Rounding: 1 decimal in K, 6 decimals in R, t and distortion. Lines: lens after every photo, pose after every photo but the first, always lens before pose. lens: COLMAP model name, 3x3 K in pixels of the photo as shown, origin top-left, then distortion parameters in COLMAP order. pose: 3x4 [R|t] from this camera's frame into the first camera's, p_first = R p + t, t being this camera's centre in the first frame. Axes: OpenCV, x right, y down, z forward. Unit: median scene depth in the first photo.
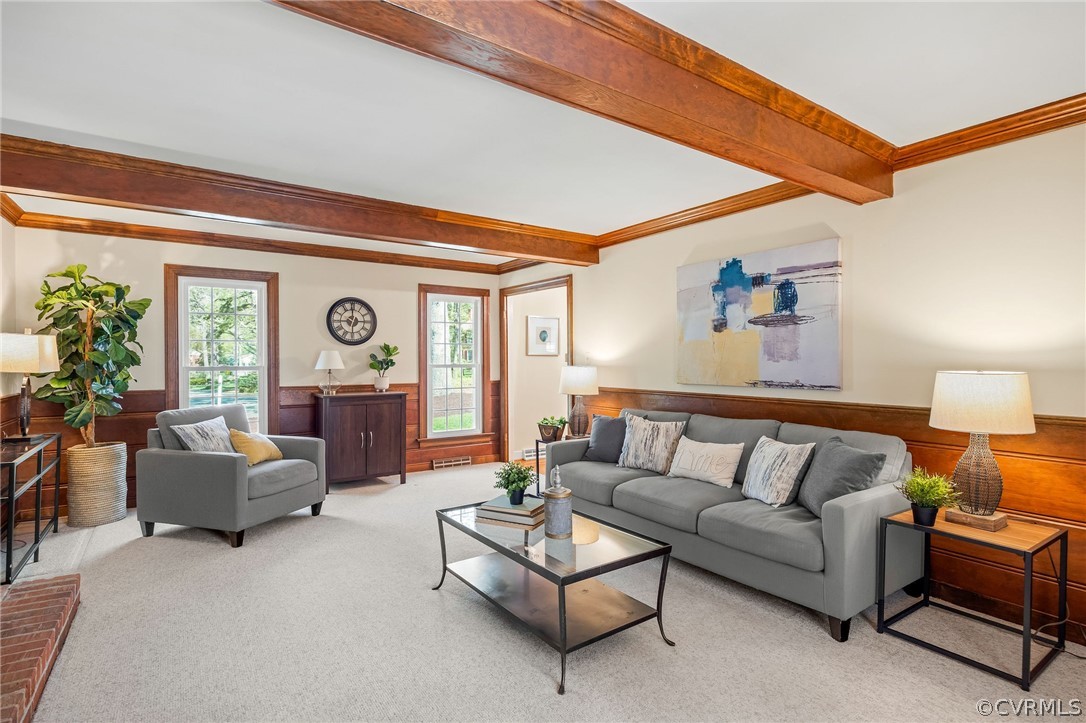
lens RADIAL K [[520.5, 0, 544.7], [0, 520.5, 360.1], [0, 0, 1]] dist [-0.006304, 0.000542]
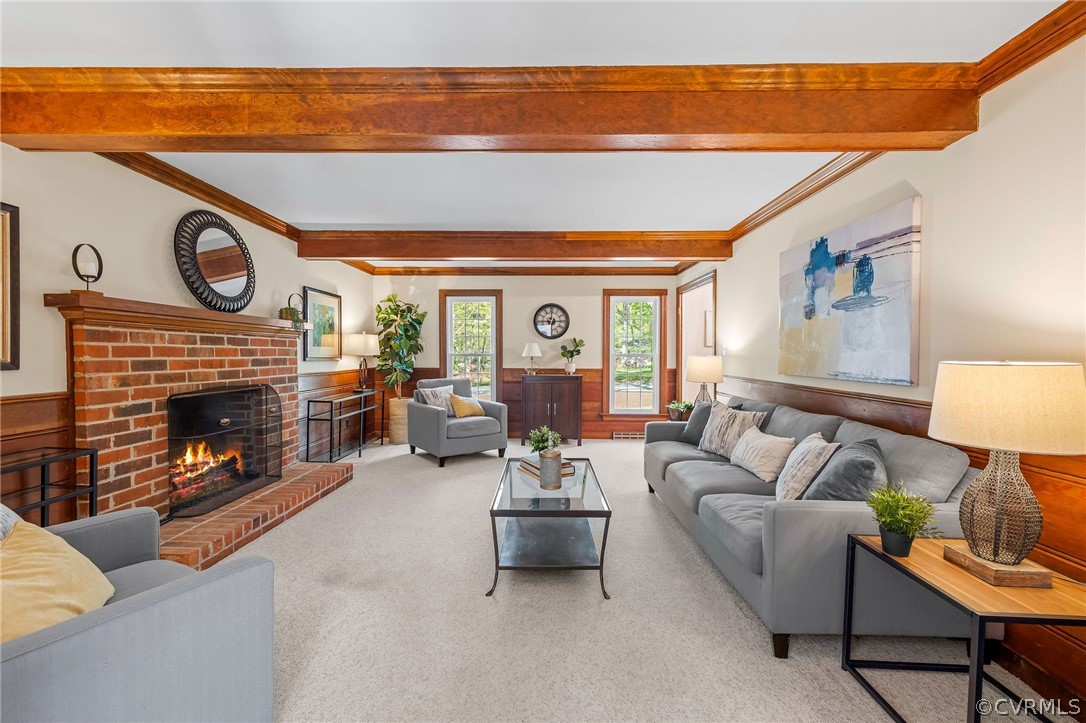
lens RADIAL K [[437.6, 0, 535.3], [0, 437.6, 361.3], [0, 0, 1]] dist [0.003939, -0.000080]
pose [[0.815897, 0.017630, -0.577929, 0.344772], [-0.006245, 0.999745, 0.021680, 0.006307], [0.578164, -0.014079, 0.815799, 0.070909]]
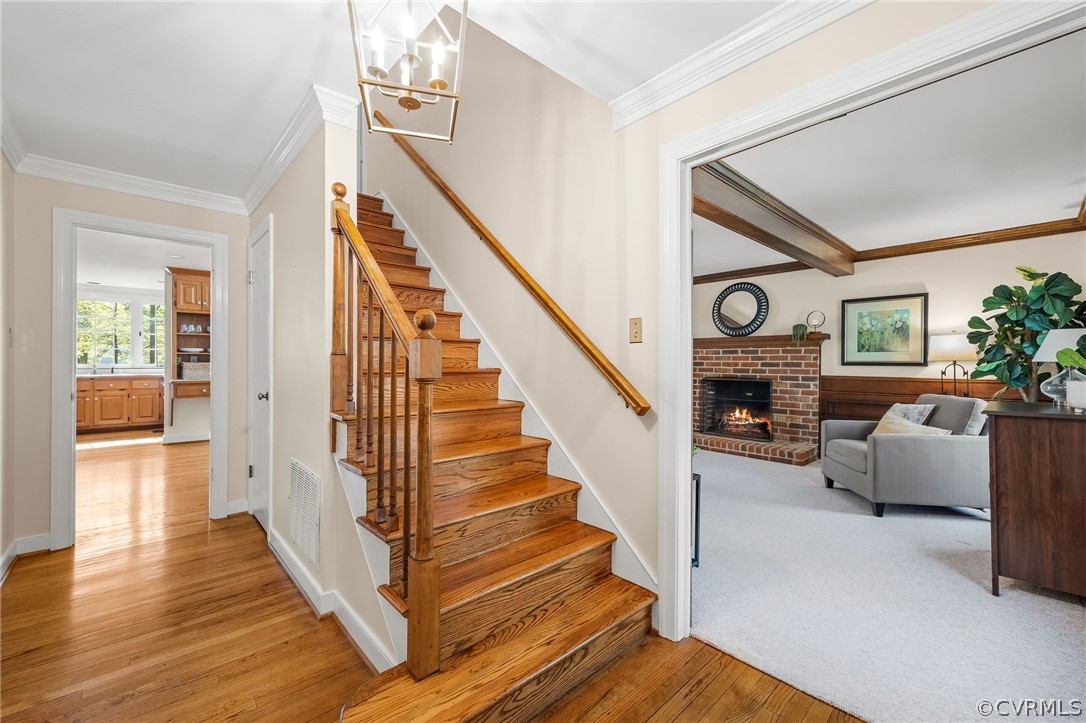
lens RADIAL K [[437.6, 0, 543.4], [0, 437.6, 359.6], [0, 0, 1]] dist [0.003939, -0.000080]
pose [[-0.986562, 0.001715, -0.163378, 0.295746], [0.002478, 0.999987, -0.004464, 0.019365], [0.163368, -0.004809, -0.986553, 1.647204]]
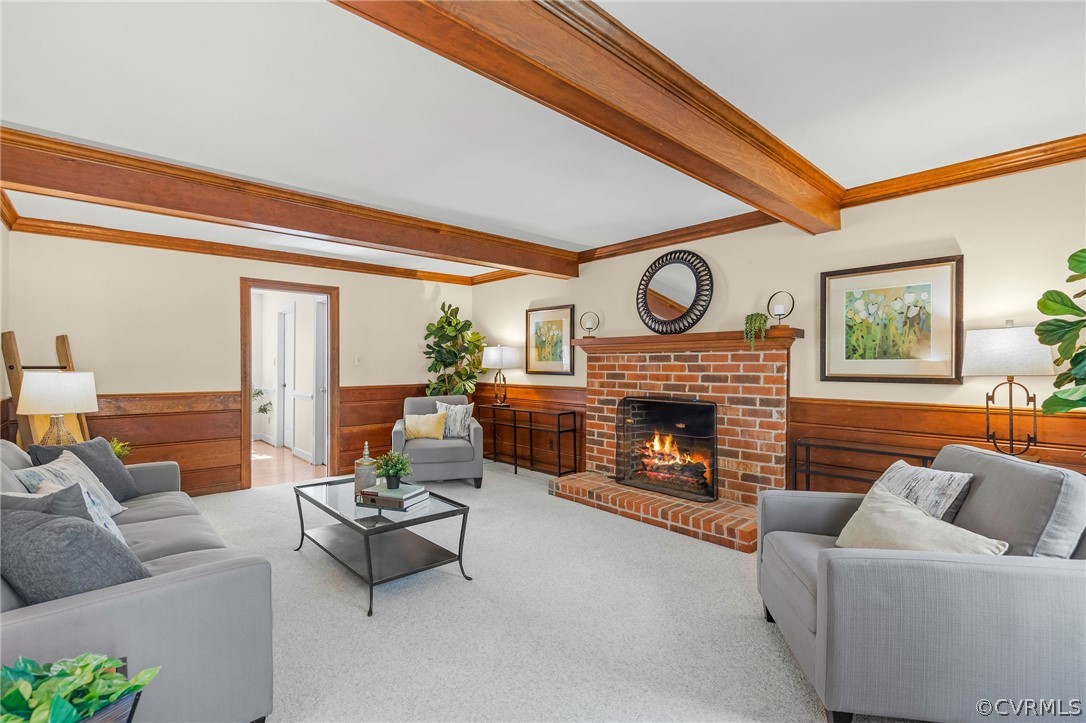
lens RADIAL K [[486.9, 0, 536.9], [0, 486.9, 364.2], [0, 0, 1]] dist [-0.003574, -0.000774]
pose [[-0.988682, 0.002096, -0.150011, -0.121469], [0.002803, 0.999986, -0.004501, 0.006392], [0.150000, -0.004871, -0.988674, 1.319302]]
